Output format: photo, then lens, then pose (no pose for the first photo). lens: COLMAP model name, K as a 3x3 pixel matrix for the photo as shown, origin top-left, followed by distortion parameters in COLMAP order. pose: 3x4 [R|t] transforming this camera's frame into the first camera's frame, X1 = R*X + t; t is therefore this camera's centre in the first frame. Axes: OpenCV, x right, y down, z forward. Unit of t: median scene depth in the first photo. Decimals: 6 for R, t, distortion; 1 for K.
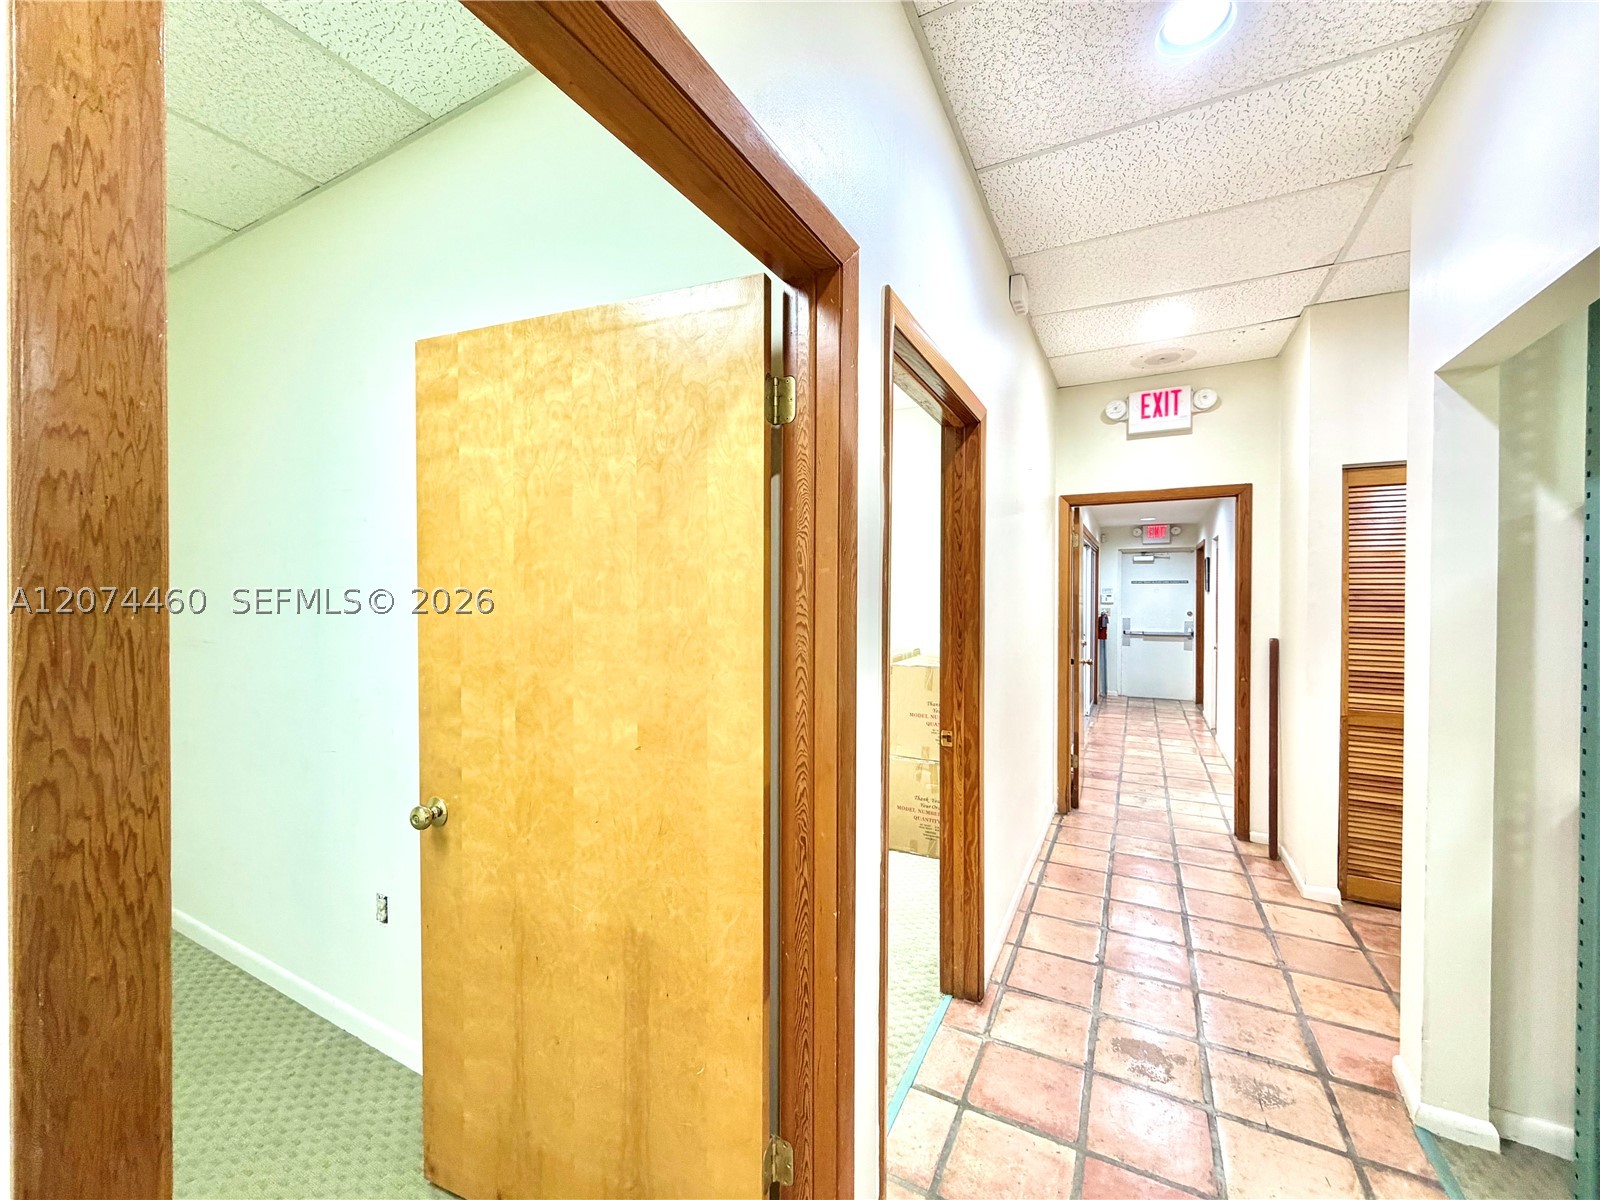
lens RADIAL K [[638.0, 0, 800.0], [0, 638.0, 600.0], [0, 0, 1]] dist [-0.001335, 0.000192]
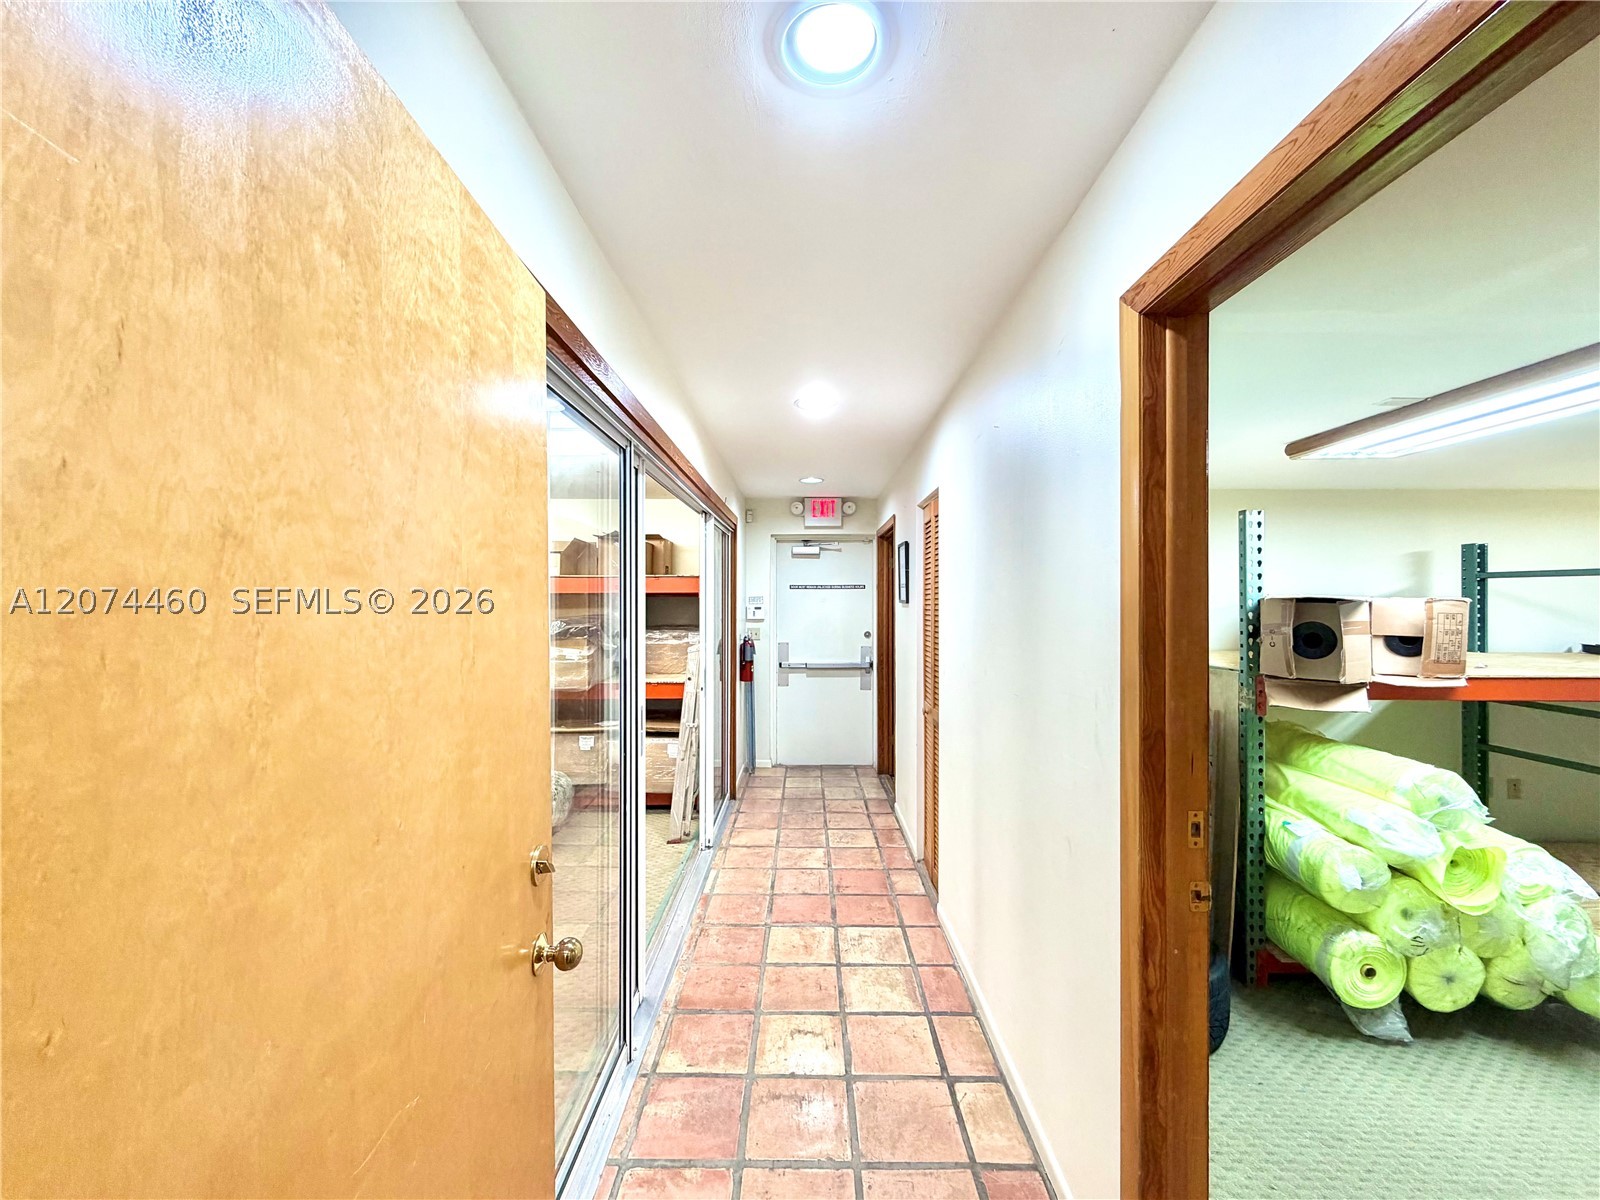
lens RADIAL K [[638.0, 0, 800.0], [0, 638.0, 600.0], [0, 0, 1]] dist [-0.001335, 0.000192]
pose [[0.887788, 0.000794, 0.460251, 0.518798], [0.004198, 0.999943, -0.009823, -0.018224], [-0.460233, 0.010652, 0.887734, 0.944872]]
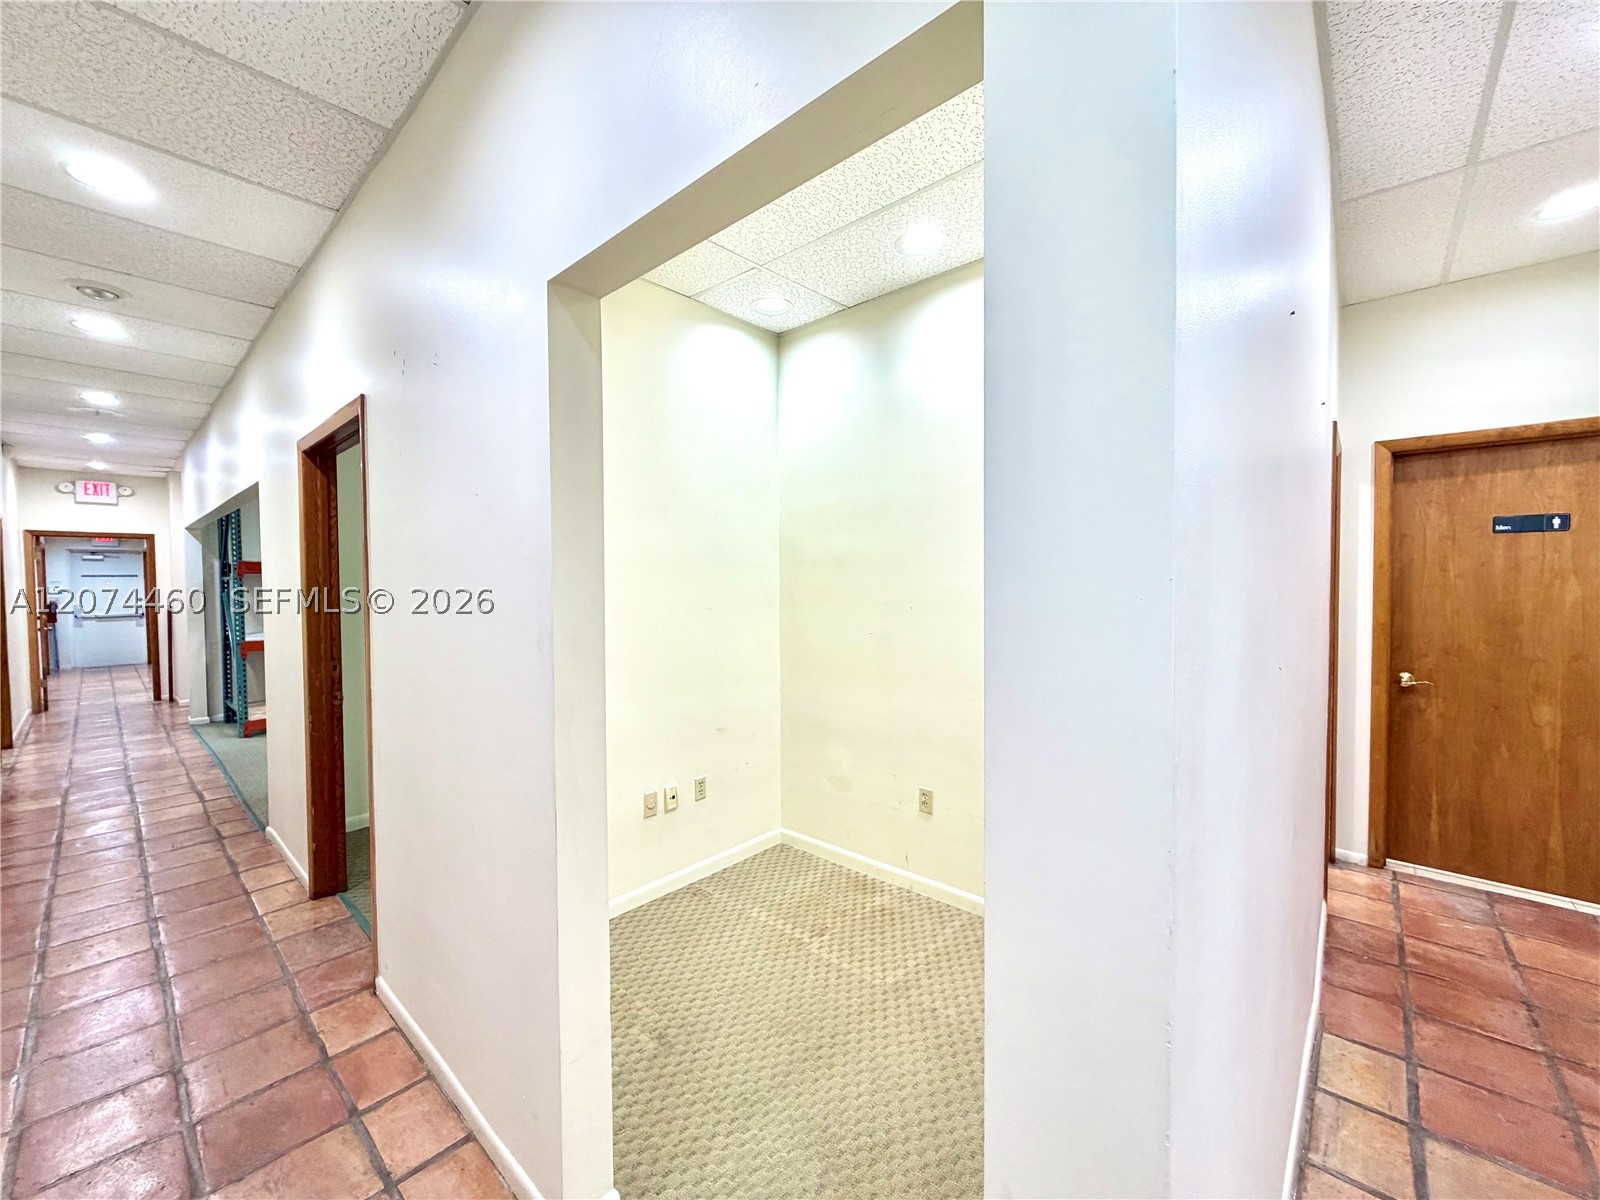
lens RADIAL K [[643.2, 0, 800.0], [0, 643.2, 600.0], [0, 0, 1]] dist [0.000327, 0.000108]
pose [[0.248239, -0.030658, 0.968214, -0.771037], [0.014726, 0.999503, 0.027874, 0.009737], [-0.968587, 0.007338, 0.248567, -1.479735]]
